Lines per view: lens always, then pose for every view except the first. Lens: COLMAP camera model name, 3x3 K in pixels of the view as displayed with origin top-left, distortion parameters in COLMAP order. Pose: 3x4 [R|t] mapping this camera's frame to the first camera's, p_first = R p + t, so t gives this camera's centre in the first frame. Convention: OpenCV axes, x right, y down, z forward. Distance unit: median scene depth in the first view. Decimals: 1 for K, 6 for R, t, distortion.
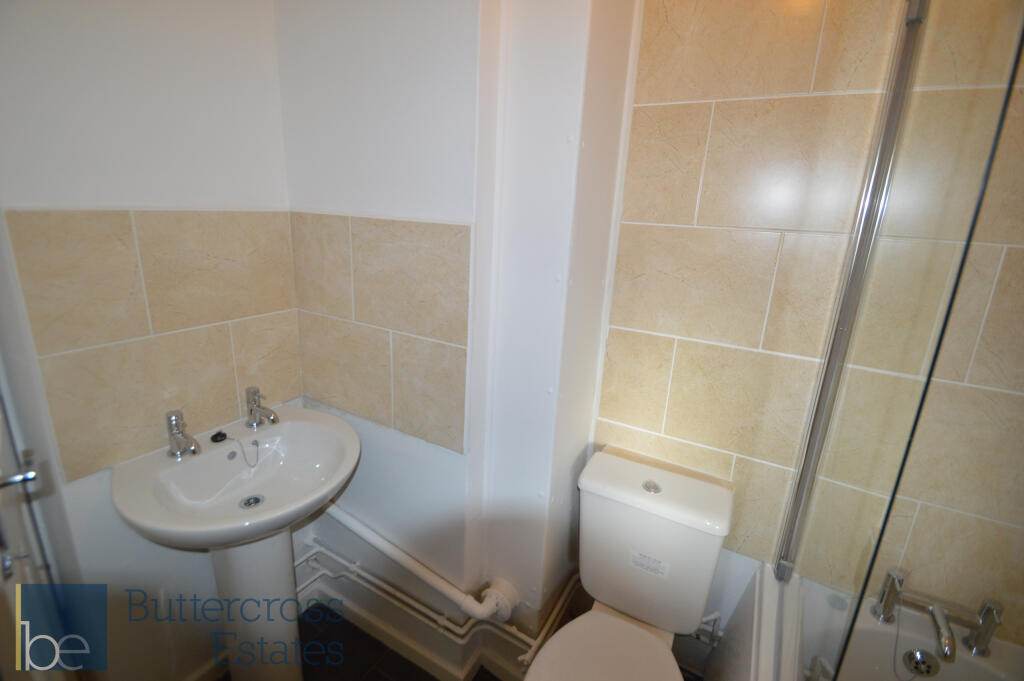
lens RADIAL K [[456.6, 0, 514.2], [0, 456.6, 334.6], [0, 0, 1]] dist [-0.015854, -0.000462]
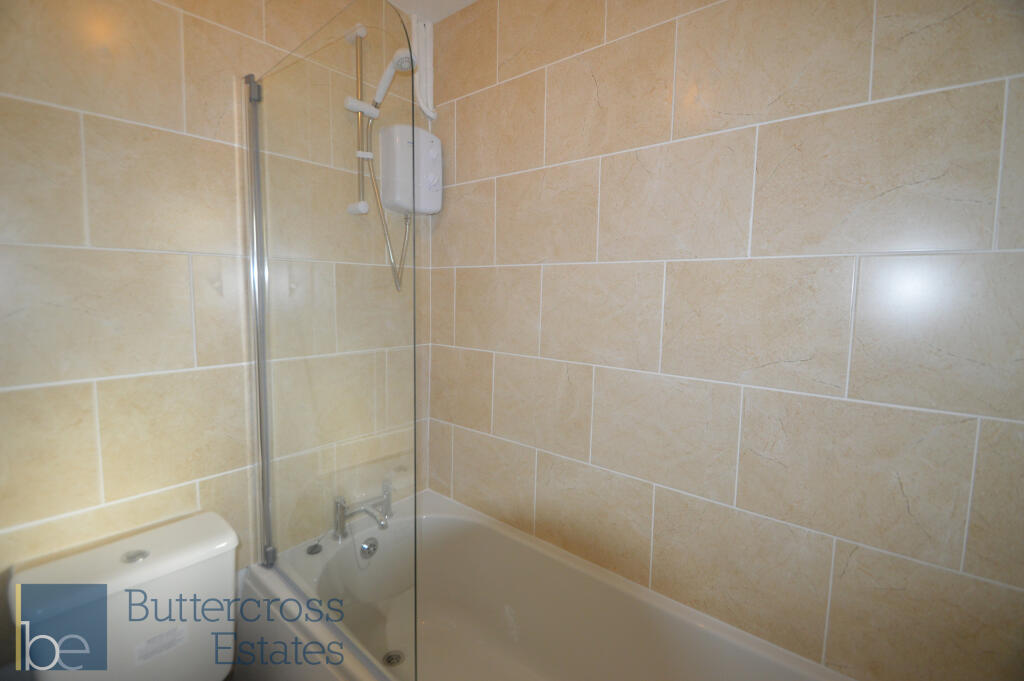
lens RADIAL K [[456.6, 0, 514.2], [0, 456.6, 334.6], [0, 0, 1]] dist [-0.015854, -0.000462]
pose [[0.182982, -0.147937, 0.971922, -0.314534], [0.256171, 0.961636, 0.098142, 0.045167], [-0.949154, 0.231020, 0.213860, 0.079056]]
